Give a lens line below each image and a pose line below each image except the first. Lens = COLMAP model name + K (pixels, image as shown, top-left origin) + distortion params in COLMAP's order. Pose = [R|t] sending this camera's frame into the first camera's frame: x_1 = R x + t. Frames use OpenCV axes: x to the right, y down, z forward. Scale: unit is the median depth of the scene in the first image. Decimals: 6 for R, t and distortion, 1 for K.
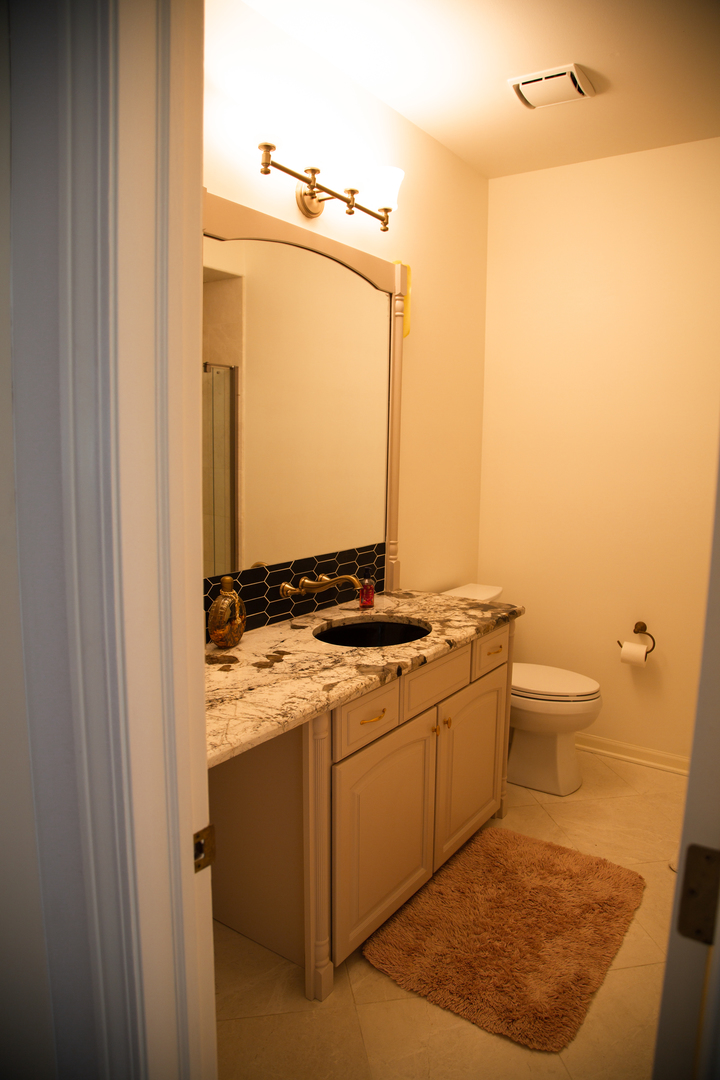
lens RADIAL K [[730.2, 0, 360.0], [0, 730.2, 540.0], [0, 0, 1]] dist [-0.127792, 0.068230]
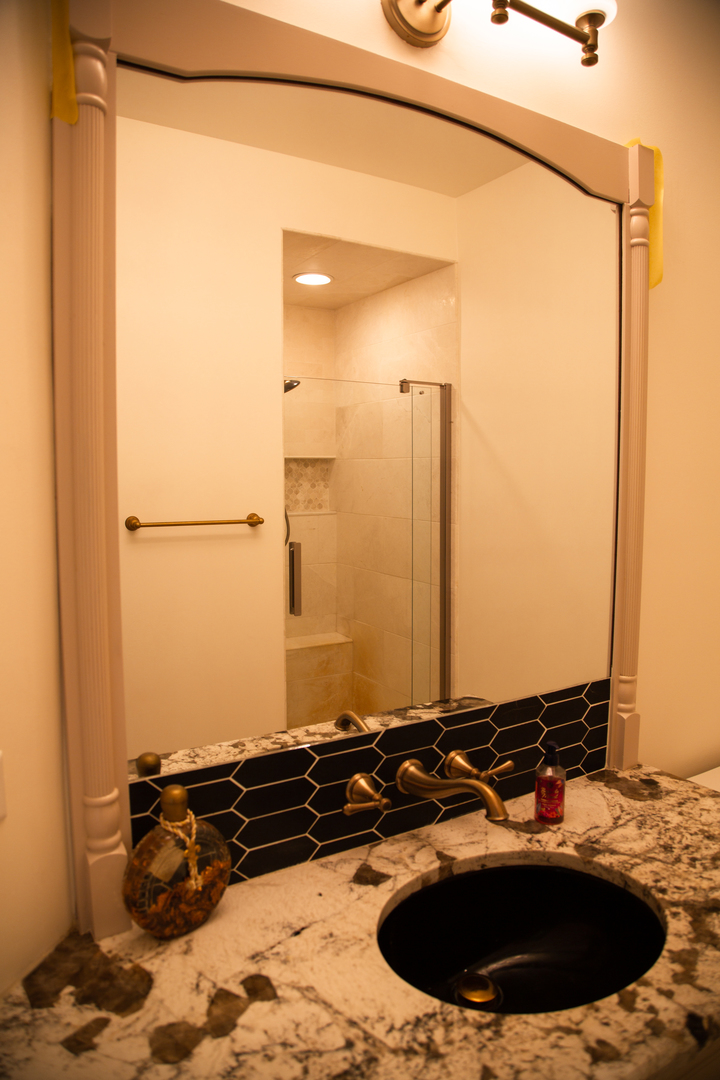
lens RADIAL K [[730.2, 0, 360.0], [0, 730.2, 540.0], [0, 0, 1]] dist [-0.127792, 0.068230]
pose [[0.912845, 0.018247, -0.407898, 0.090133], [-0.039951, 0.998199, -0.044754, -0.075256], [0.406346, 0.057149, 0.911930, 0.514156]]
